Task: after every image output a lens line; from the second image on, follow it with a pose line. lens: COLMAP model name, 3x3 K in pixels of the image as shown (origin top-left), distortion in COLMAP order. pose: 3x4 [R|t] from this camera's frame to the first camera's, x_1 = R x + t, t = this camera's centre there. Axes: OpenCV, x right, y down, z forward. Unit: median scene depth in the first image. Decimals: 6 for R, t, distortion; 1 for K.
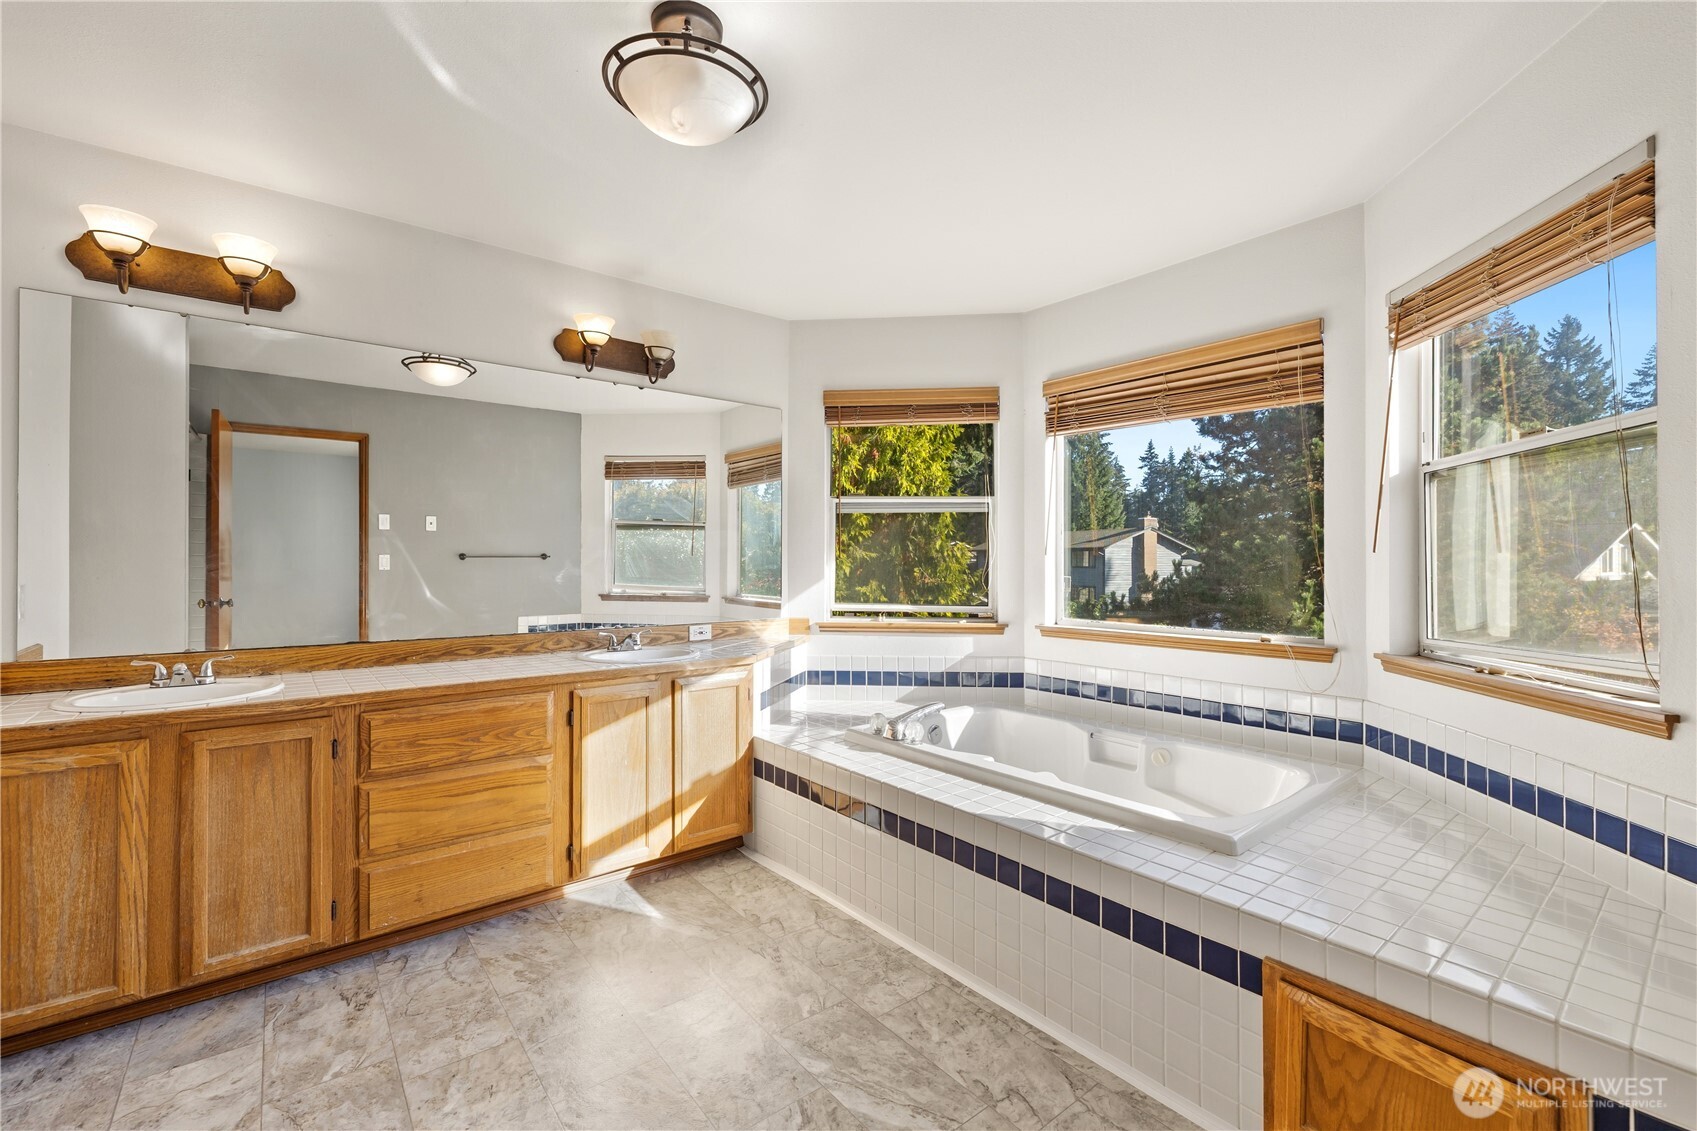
lens RADIAL K [[715.4, 0, 846.4], [0, 715.4, 559.1], [0, 0, 1]] dist [0.000554, -0.001374]
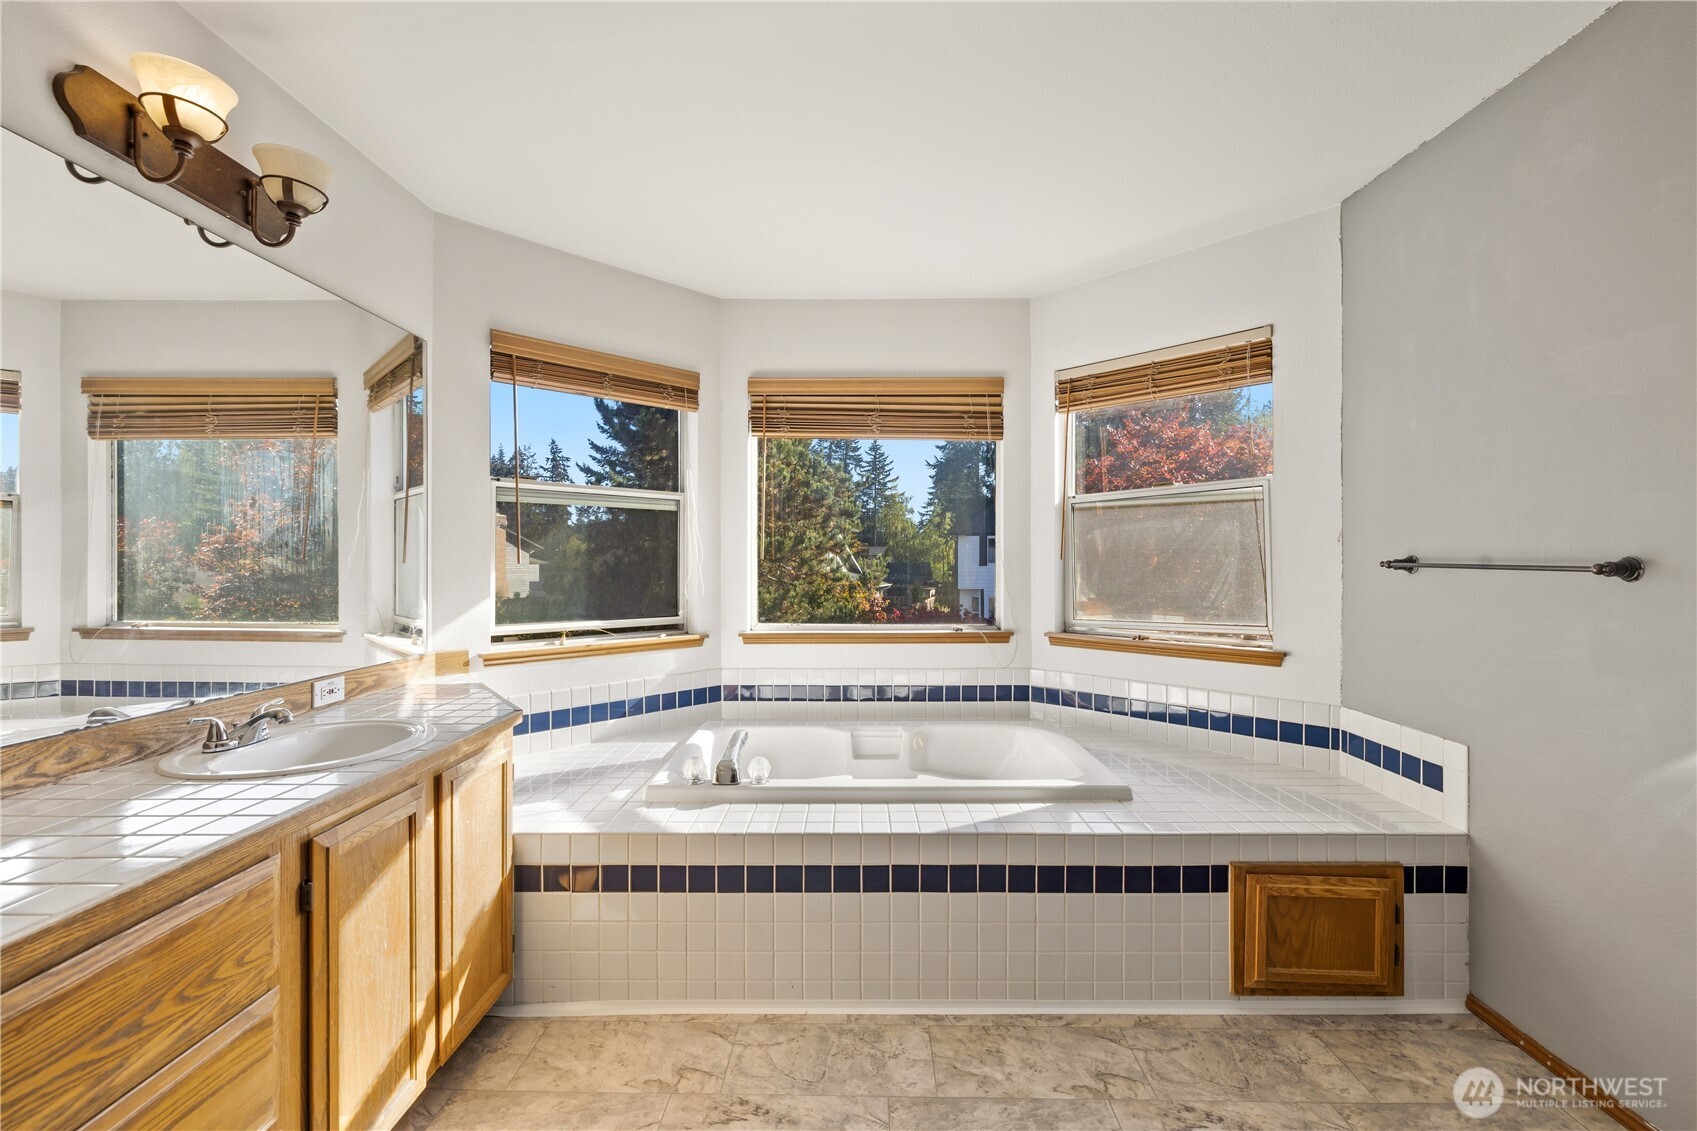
lens RADIAL K [[715.4, 0, 839.3], [0, 715.4, 562.4], [0, 0, 1]] dist [0.000554, -0.001374]
pose [[0.636789, -0.004891, 0.771023, -0.554600], [-0.001099, 0.999973, 0.007251, -0.011742], [-0.771037, -0.005464, 0.636767, 0.426868]]
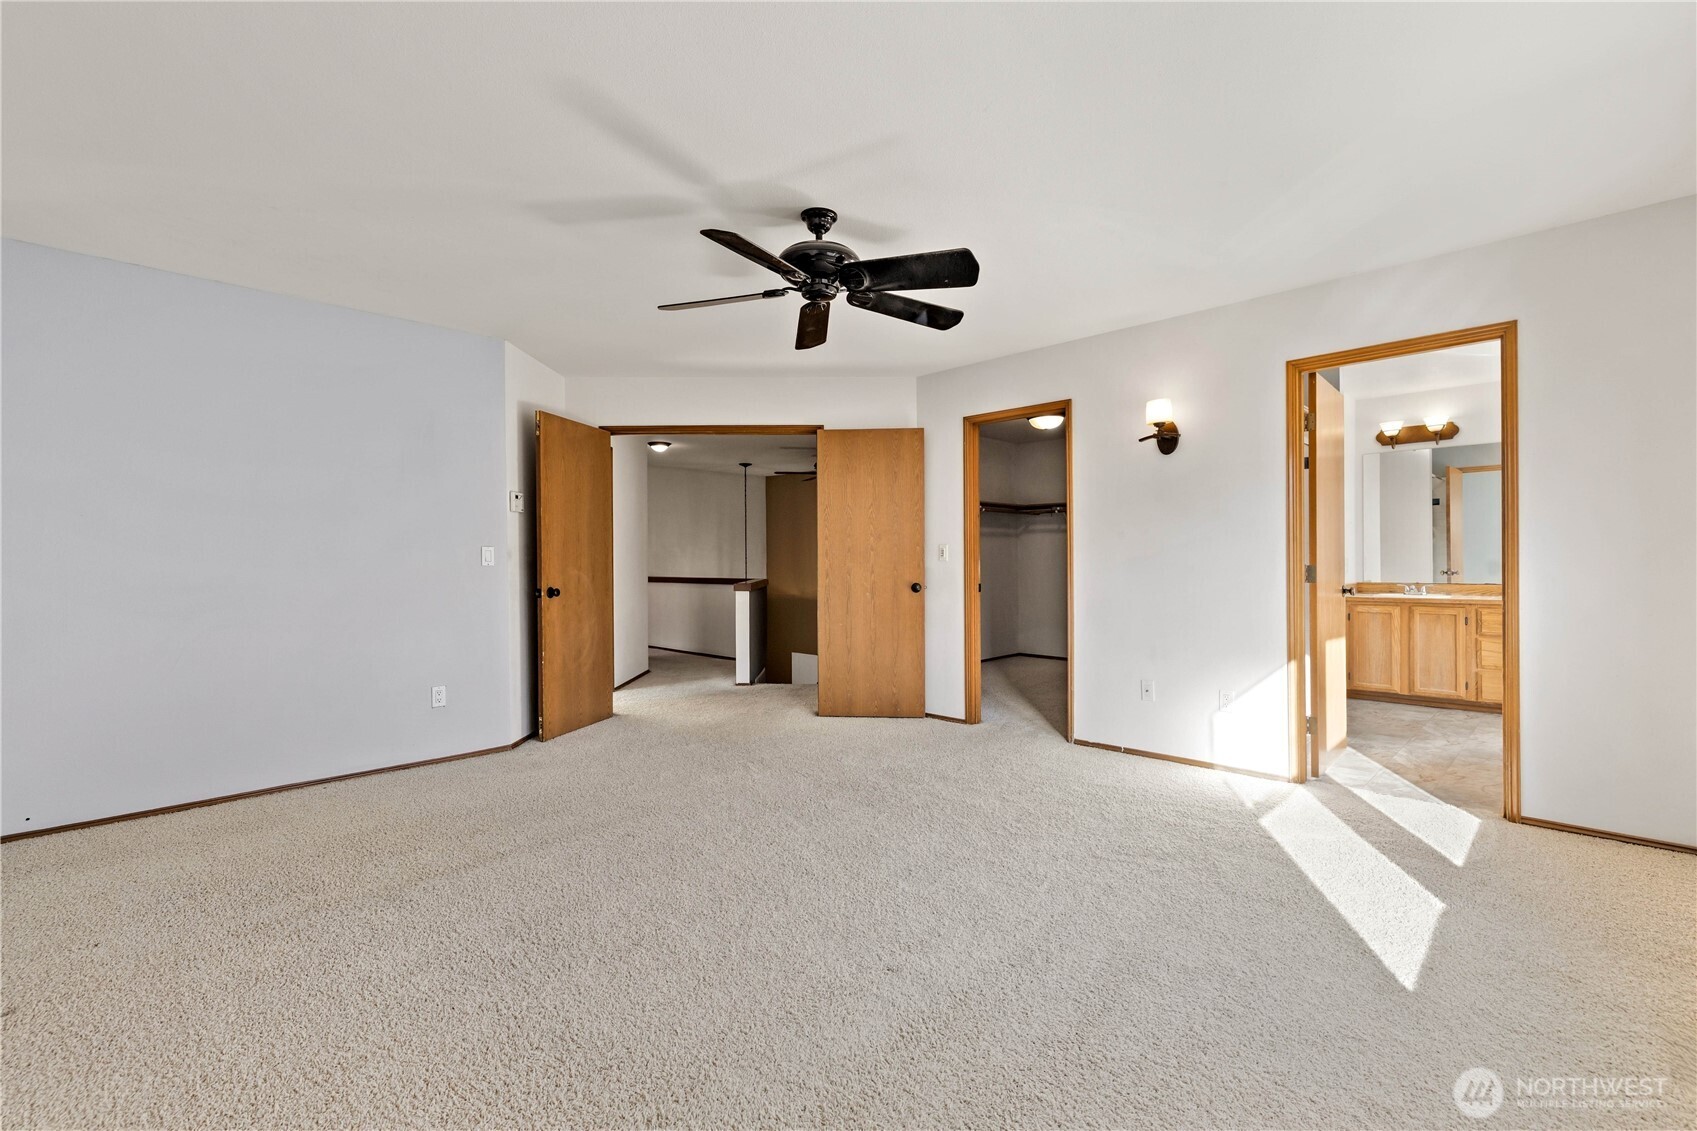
lens RADIAL K [[715.4, 0, 863.5], [0, 715.4, 559.3], [0, 0, 1]] dist [0.000554, -0.001374]
pose [[0.108905, -0.002625, -0.994049, 1.322027], [0.009205, 0.999956, -0.001633, 0.029556], [0.994010, -0.008972, 0.108924, -1.171573]]
